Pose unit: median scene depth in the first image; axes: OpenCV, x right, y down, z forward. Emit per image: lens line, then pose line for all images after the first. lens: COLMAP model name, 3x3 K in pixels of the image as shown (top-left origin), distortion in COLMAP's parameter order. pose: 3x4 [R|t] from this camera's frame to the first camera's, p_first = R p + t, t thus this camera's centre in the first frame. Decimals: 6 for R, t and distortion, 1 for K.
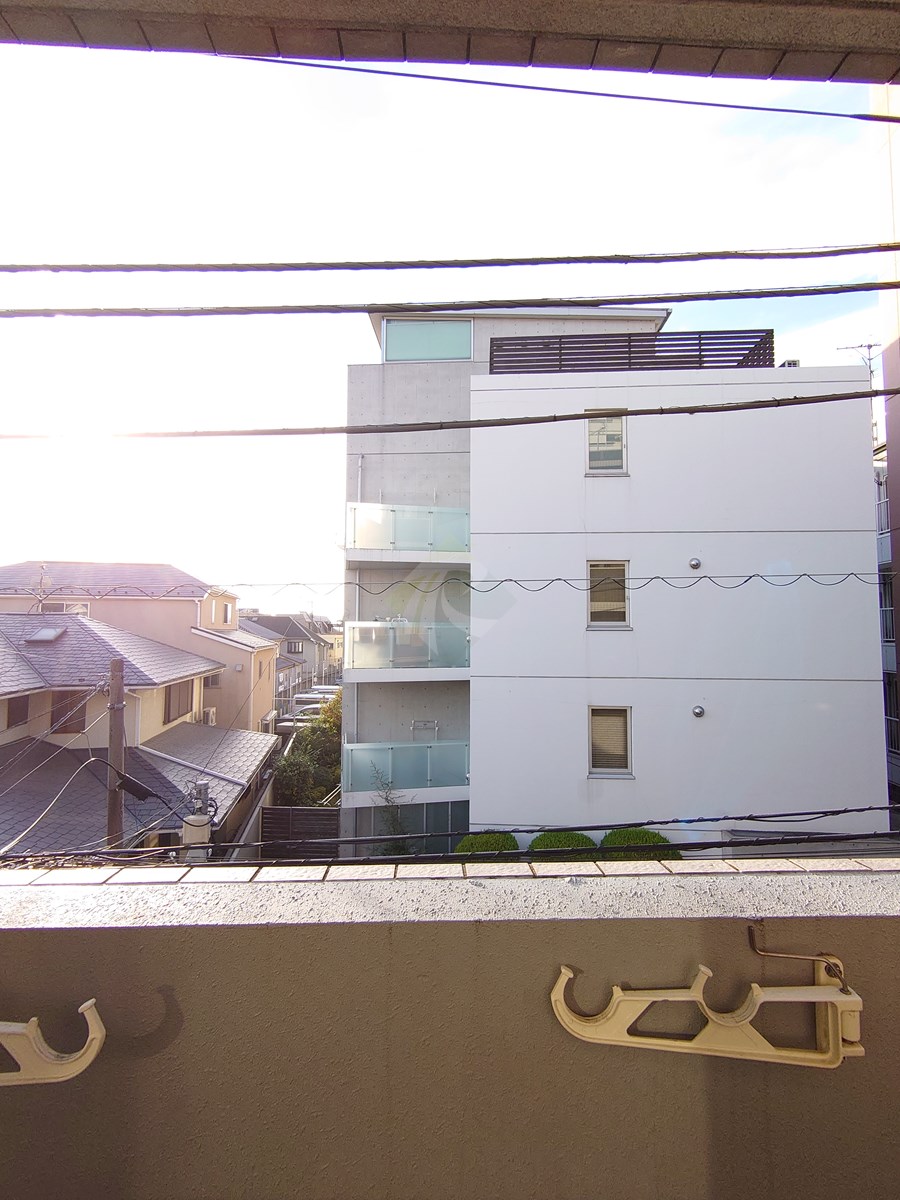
lens RADIAL K [[518.3, 0, 450.0], [0, 518.3, 600.0], [0, 0, 1]] dist [0.000353, -0.000998]
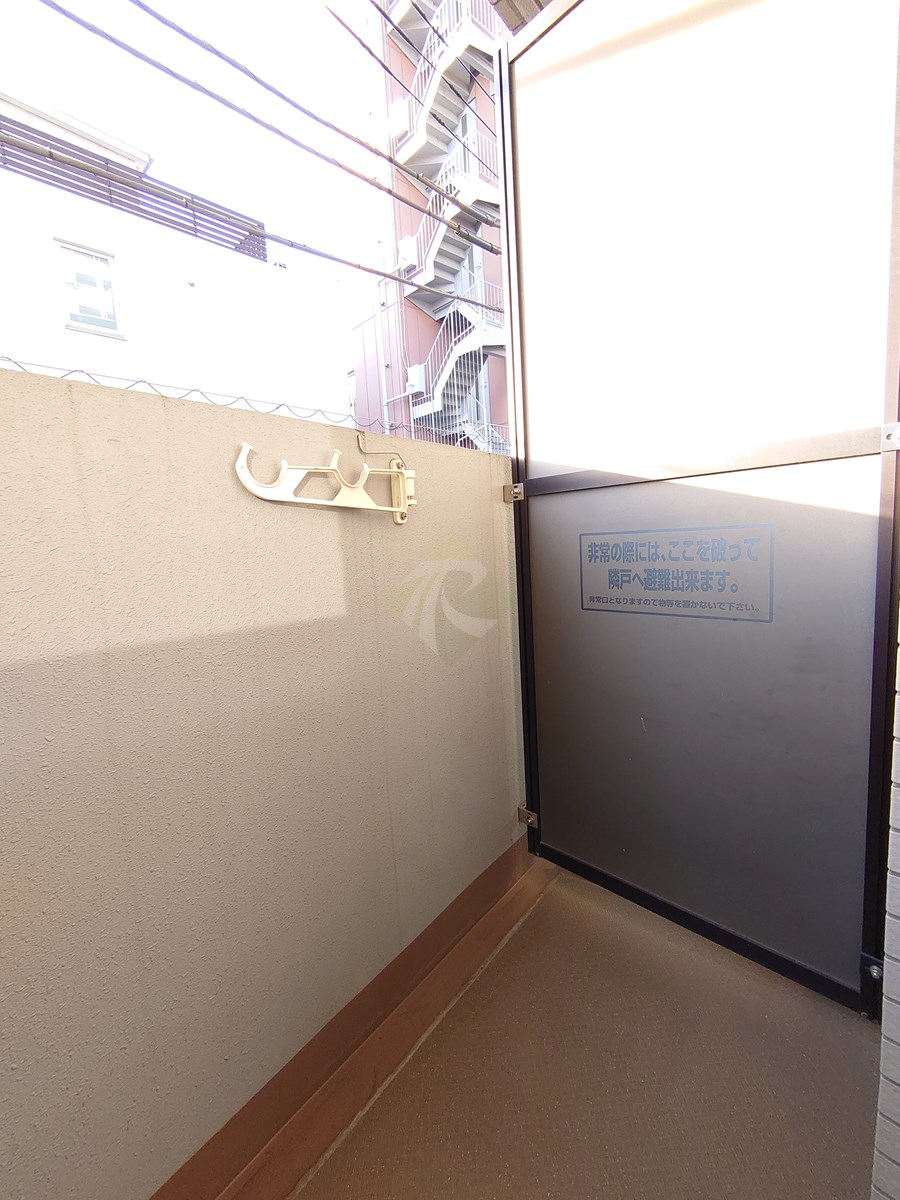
lens RADIAL K [[518.3, 0, 450.0], [0, 518.3, 600.0], [0, 0, 1]] dist [0.000353, -0.000998]
pose [[0.640797, -0.140426, 0.754758, -0.448429], [0.012893, 0.984959, 0.172309, 0.874768], [-0.767602, -0.100684, 0.632969, -0.189738]]
